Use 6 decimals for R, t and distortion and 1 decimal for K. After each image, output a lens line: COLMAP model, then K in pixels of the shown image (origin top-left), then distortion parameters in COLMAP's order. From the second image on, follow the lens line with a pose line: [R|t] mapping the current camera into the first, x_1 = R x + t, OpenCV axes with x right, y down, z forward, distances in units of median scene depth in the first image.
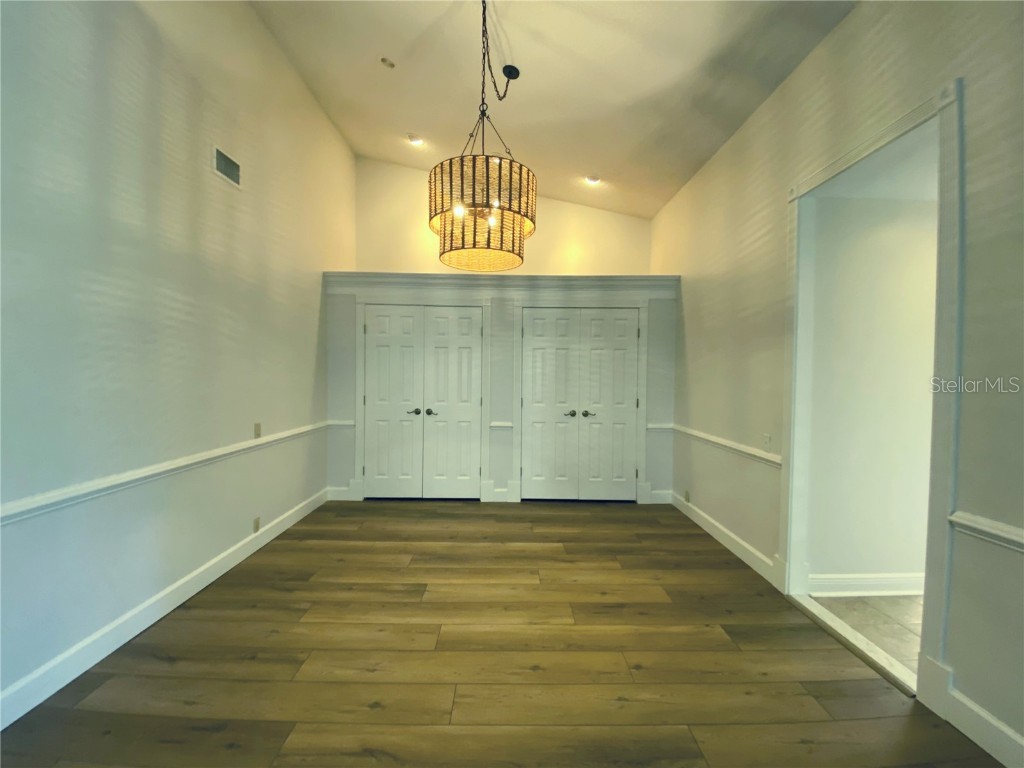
lens RADIAL K [[420.5, 0, 510.8], [0, 420.5, 382.9], [0, 0, 1]] dist [0.038219, -0.028958]
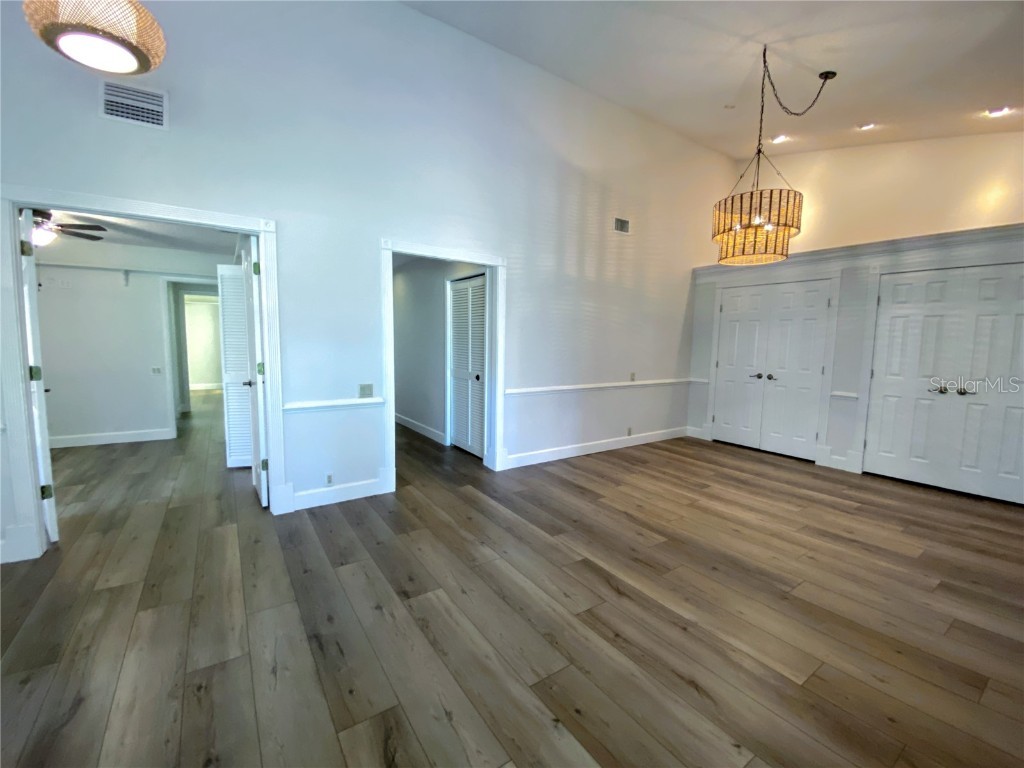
lens RADIAL K [[420.5, 0, 510.8], [0, 420.5, 382.9], [0, 0, 1]] dist [0.038219, -0.028958]
pose [[0.556323, 0.079168, -0.827186, 0.531100], [-0.027108, 0.996650, 0.077156, 0.020716], [0.830524, -0.020500, 0.556606, -0.340031]]
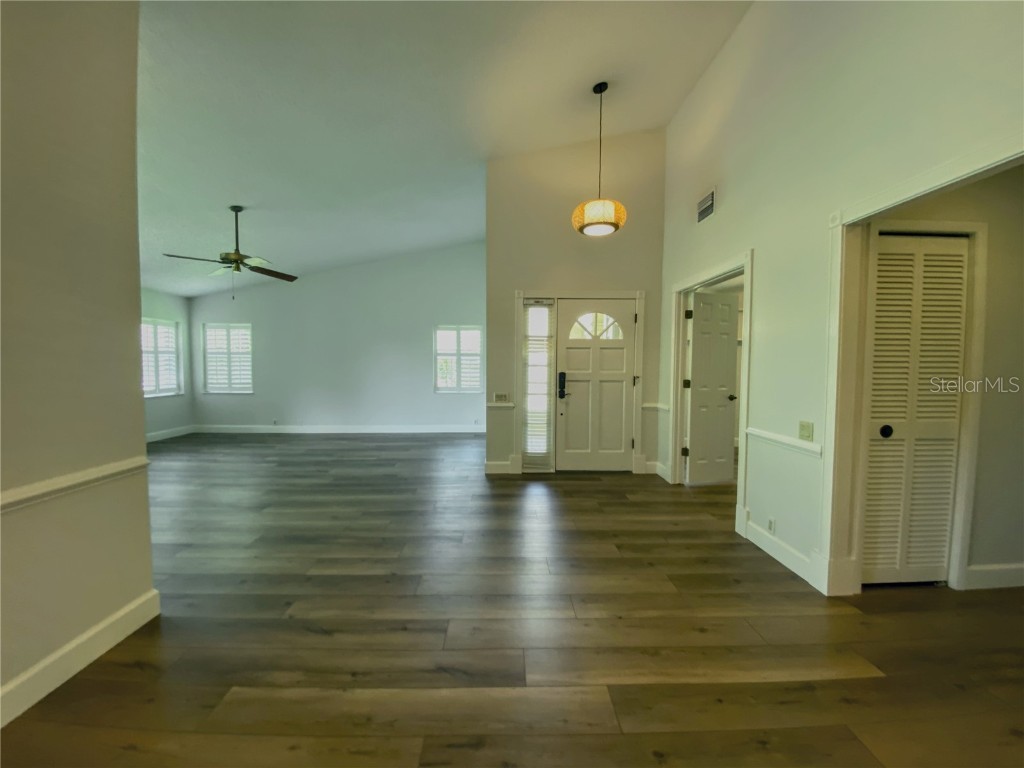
lens RADIAL K [[414.6, 0, 511.8], [0, 414.6, 382.5], [0, 0, 1]] dist [0.026421, -0.021549]
pose [[-0.999775, -0.014528, -0.015444, -0.014994], [-0.015560, 0.997497, 0.068969, -0.003237], [0.014403, 0.069193, -0.997499, 0.748782]]
